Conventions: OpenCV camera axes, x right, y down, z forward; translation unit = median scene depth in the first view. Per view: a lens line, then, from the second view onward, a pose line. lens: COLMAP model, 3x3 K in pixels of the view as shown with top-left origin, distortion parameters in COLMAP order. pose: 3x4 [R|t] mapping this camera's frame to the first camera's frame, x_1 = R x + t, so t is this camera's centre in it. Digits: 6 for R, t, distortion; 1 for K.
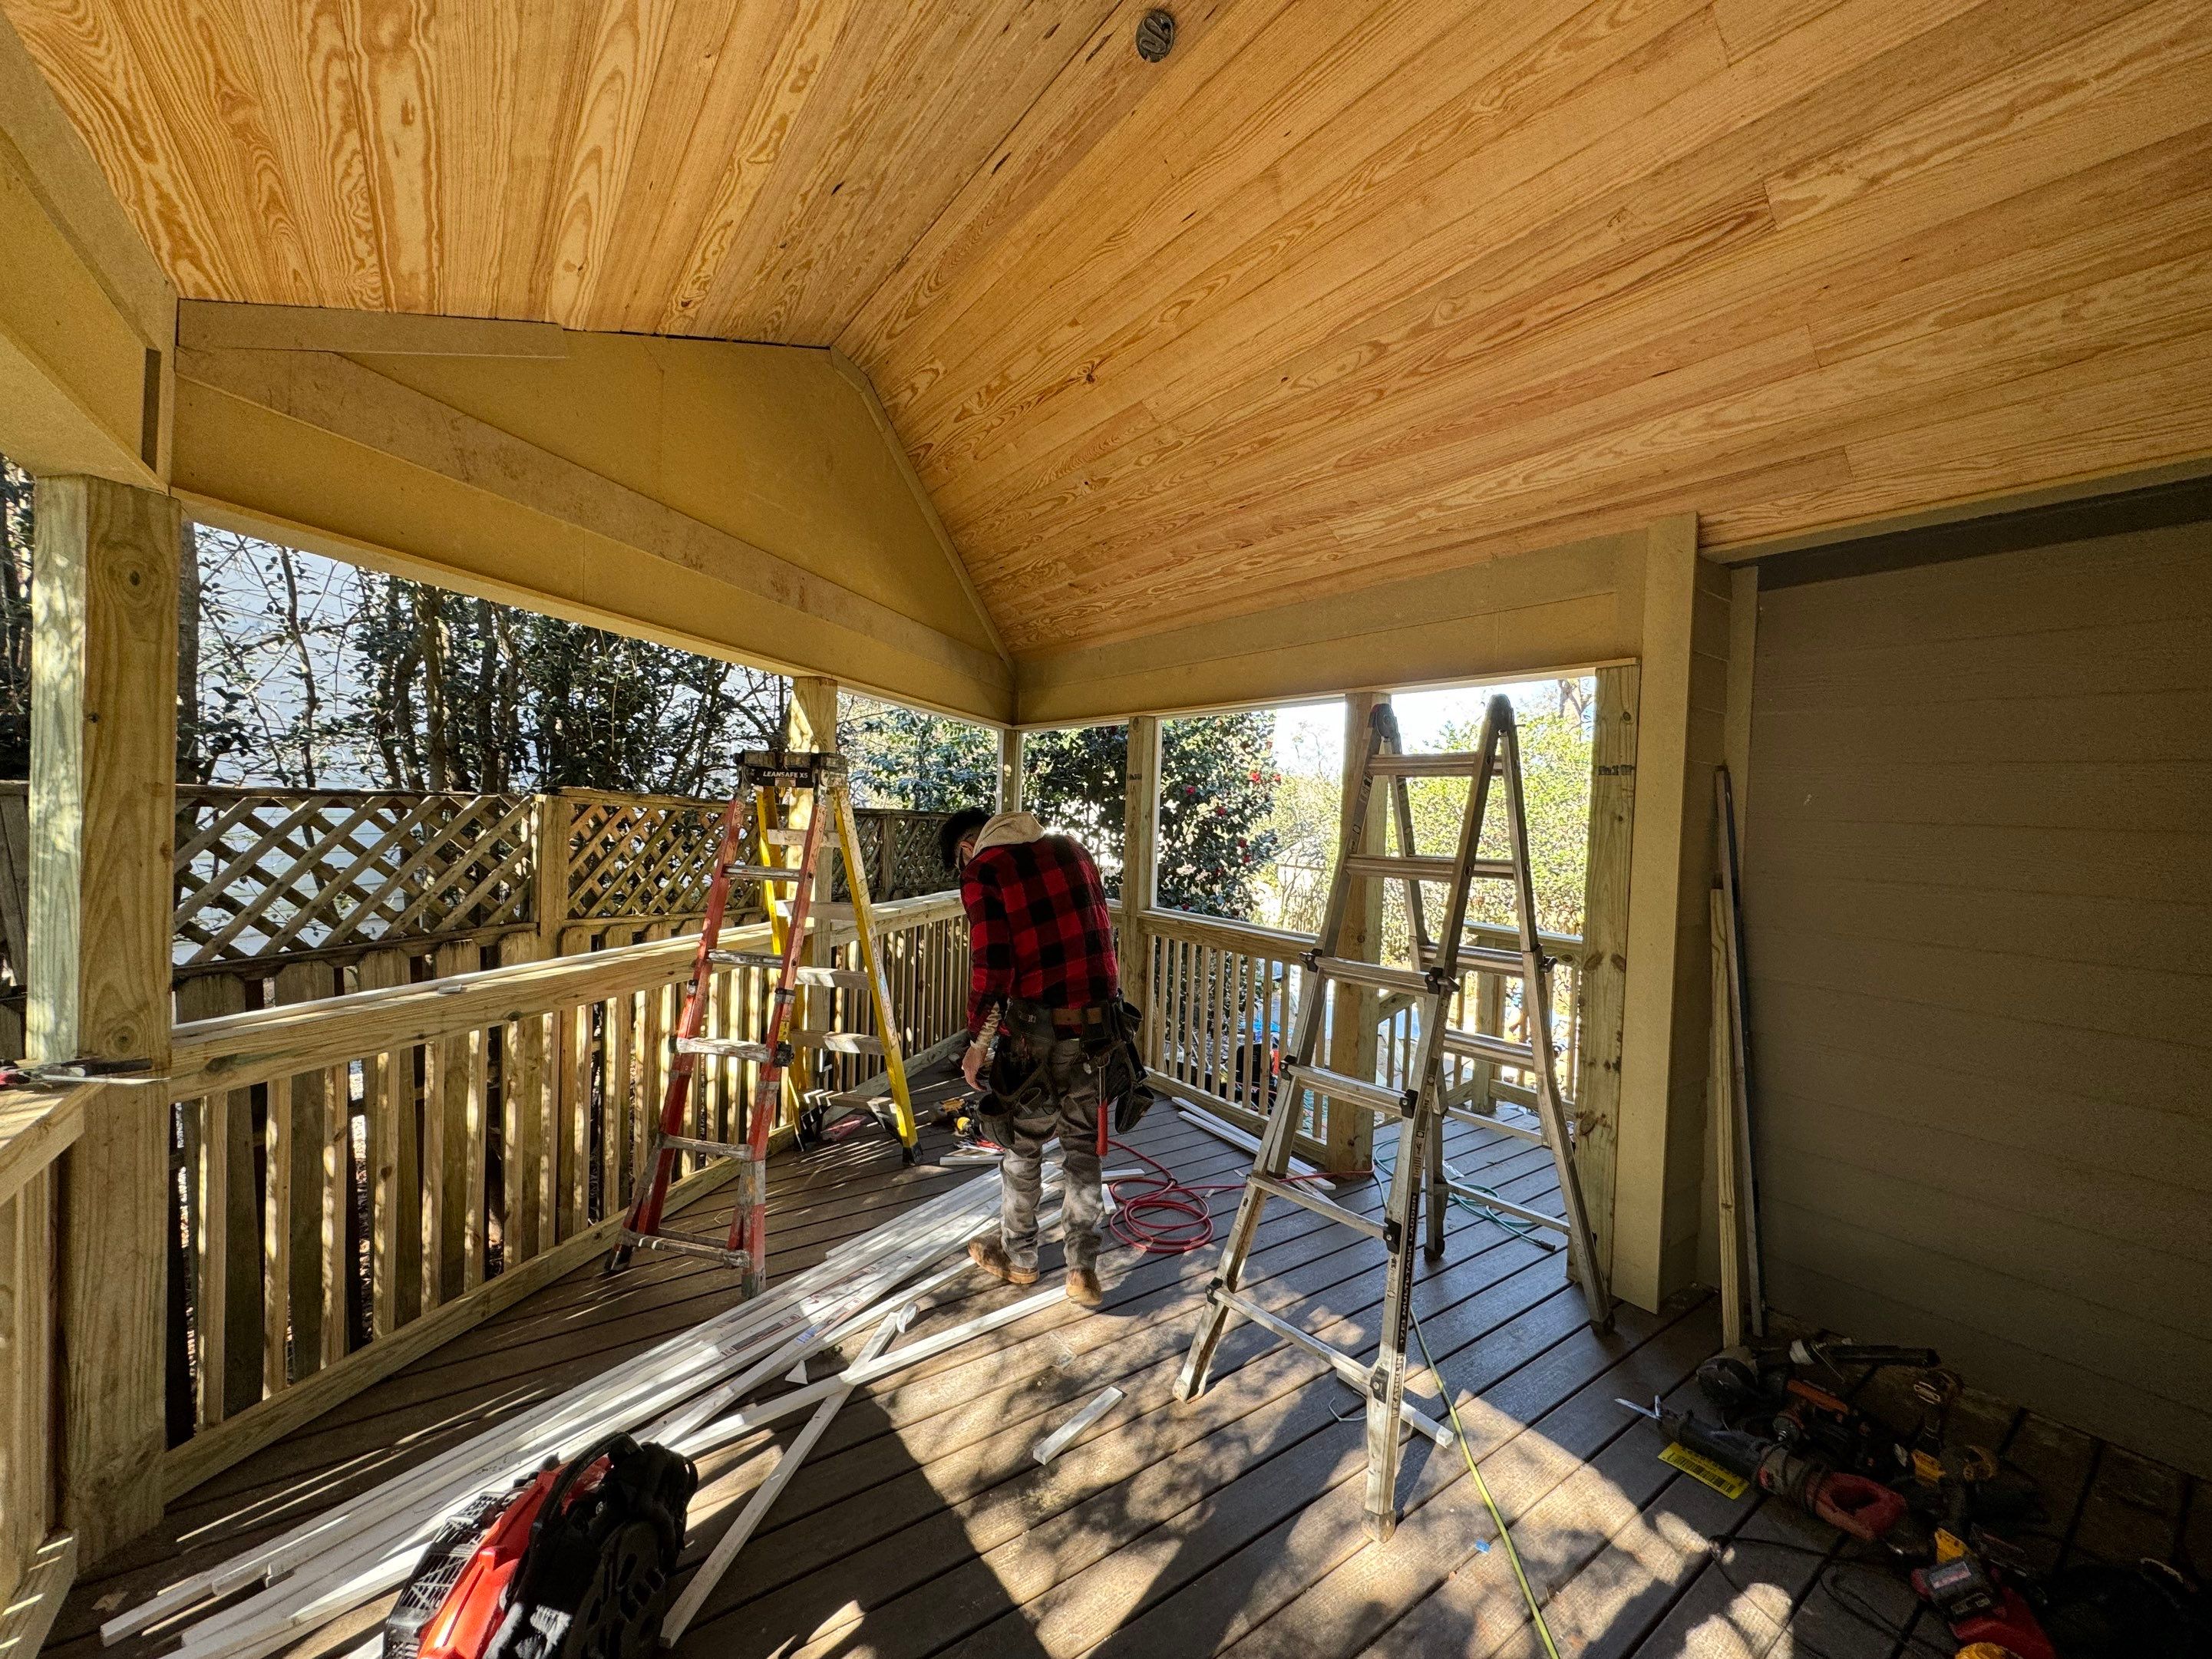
lens RADIAL K [[875.3, 0, 1104.0], [0, 875.3, 831.2], [0, 0, 1]] dist [-0.002503, 0.000339]
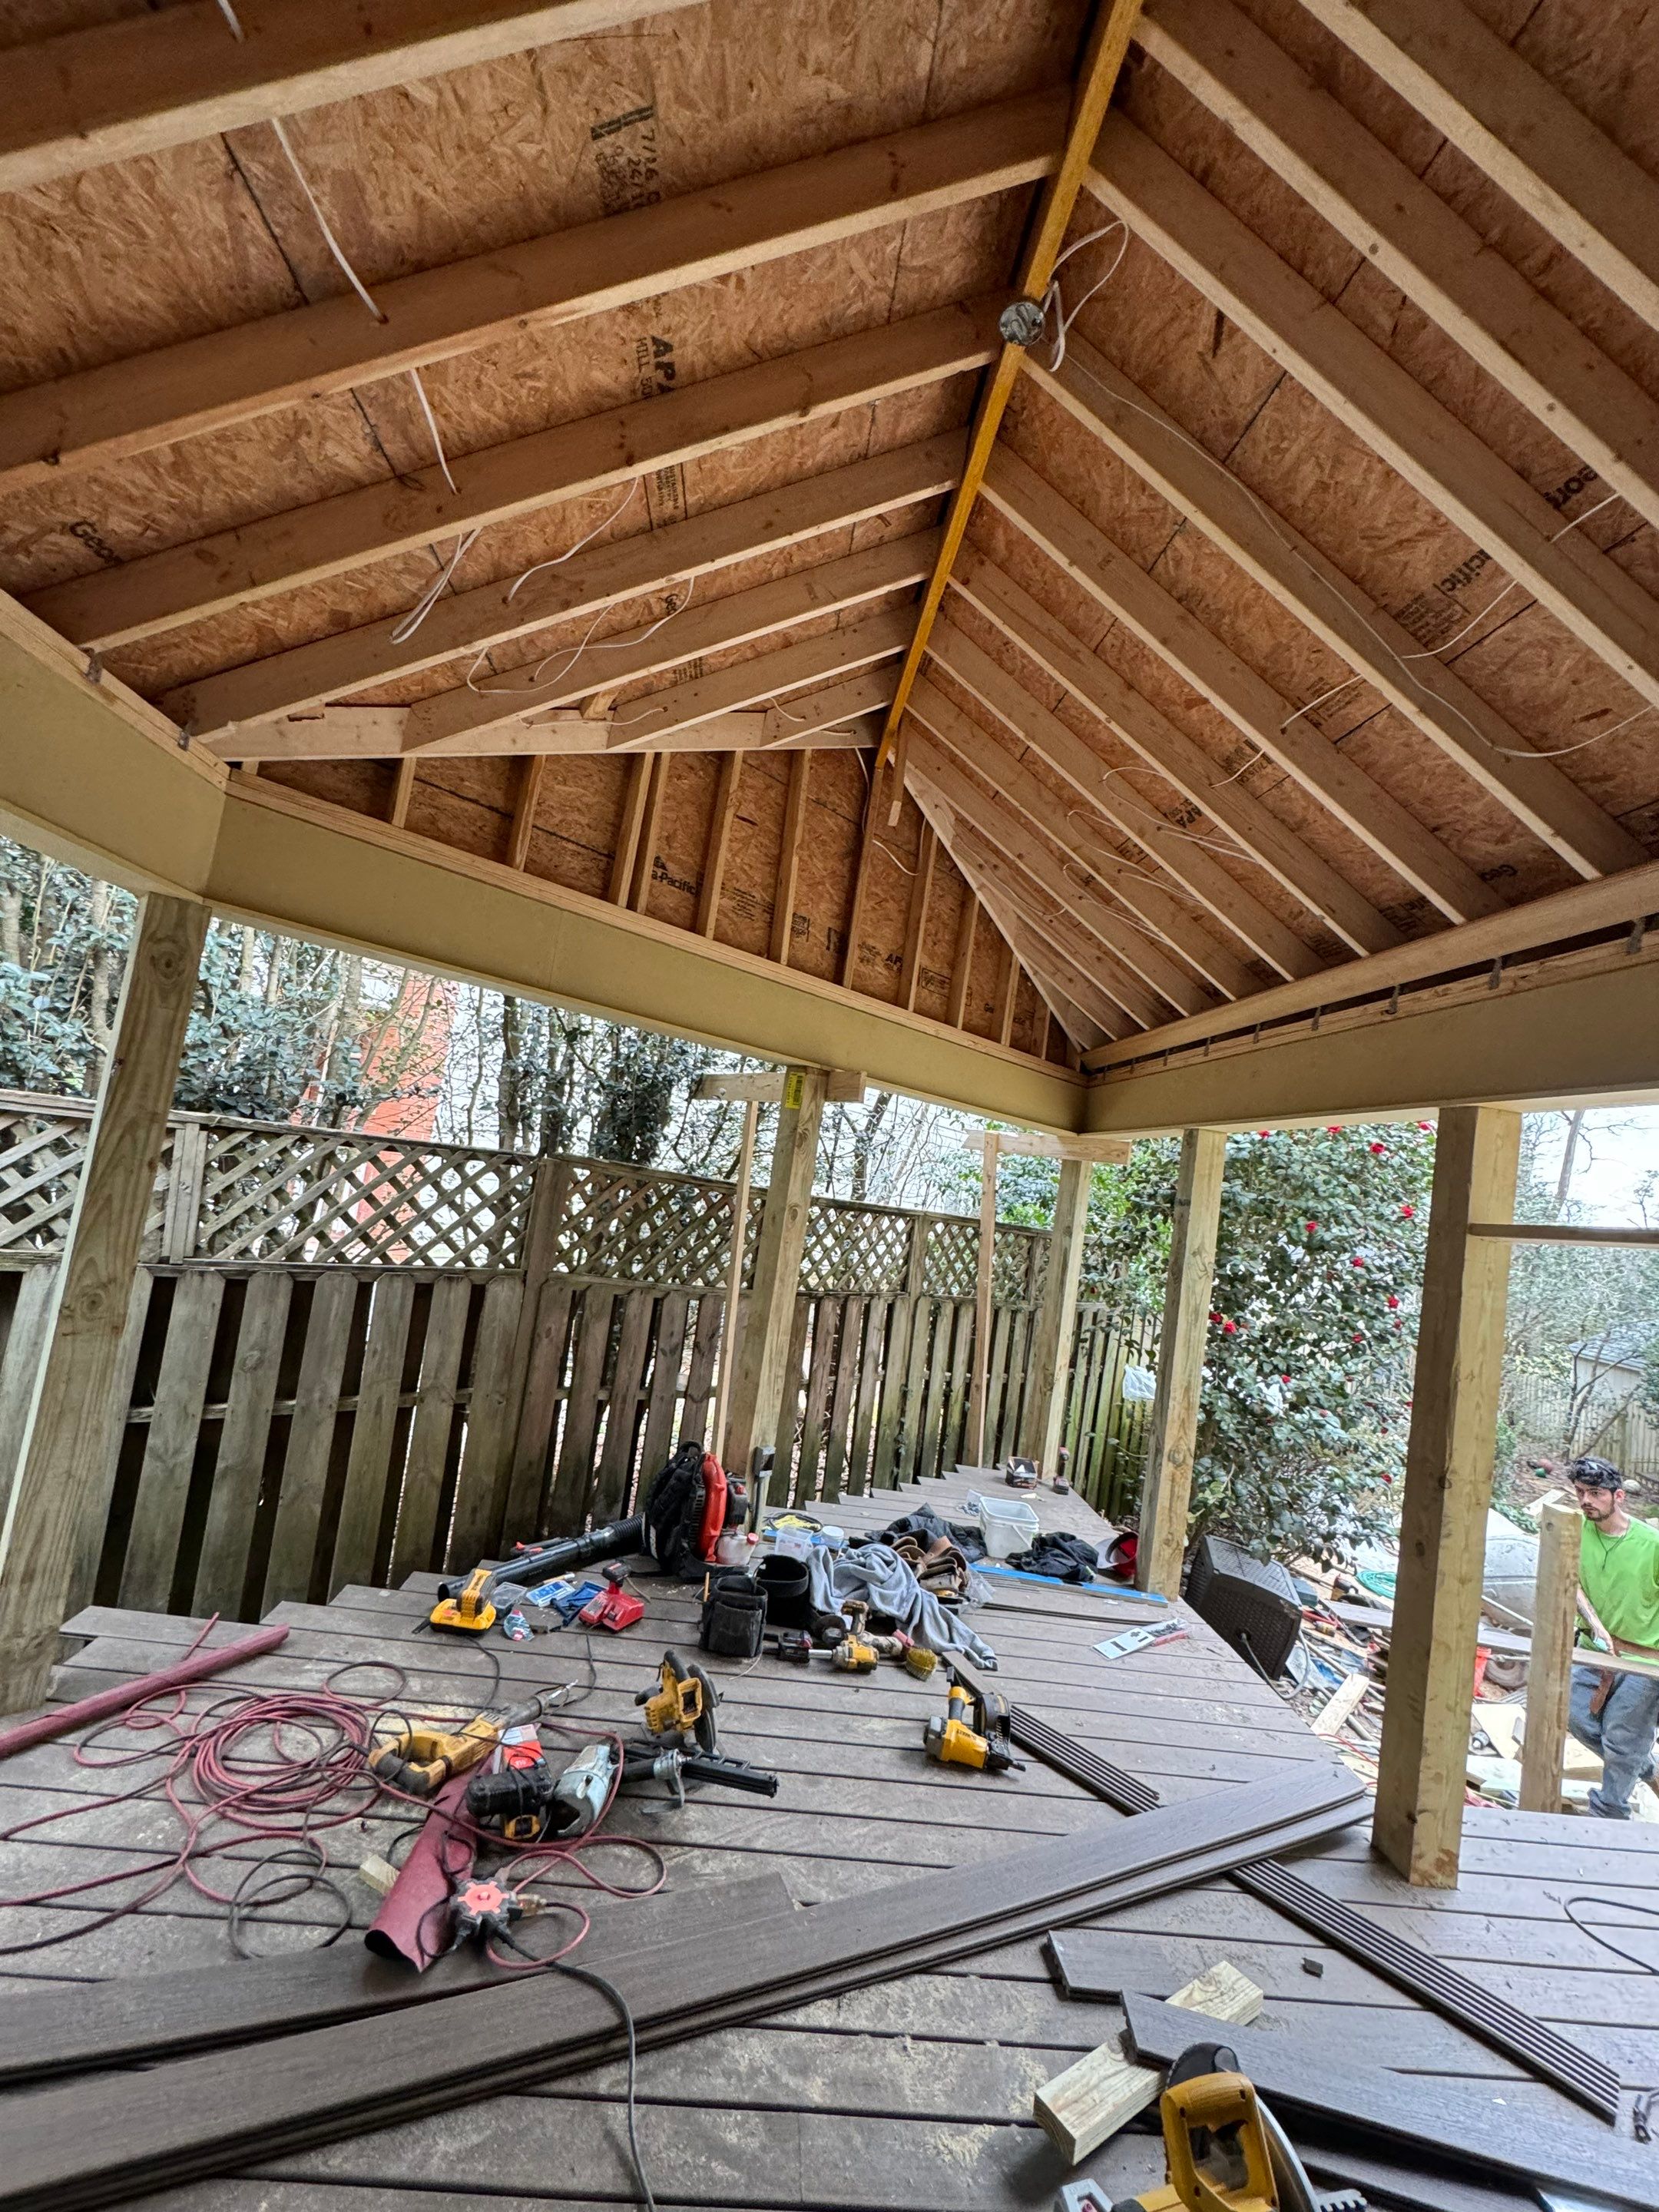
lens RADIAL K [[875.4, 0, 818.5], [0, 875.4, 1103.7], [0, 0, 1]] dist [-0.002503, 0.000339]
pose [[0.851042, 0.045347, -0.523135, 0.290398], [-0.126909, 0.984492, -0.121119, -0.022052], [0.509530, 0.169468, 0.843599, 0.244544]]
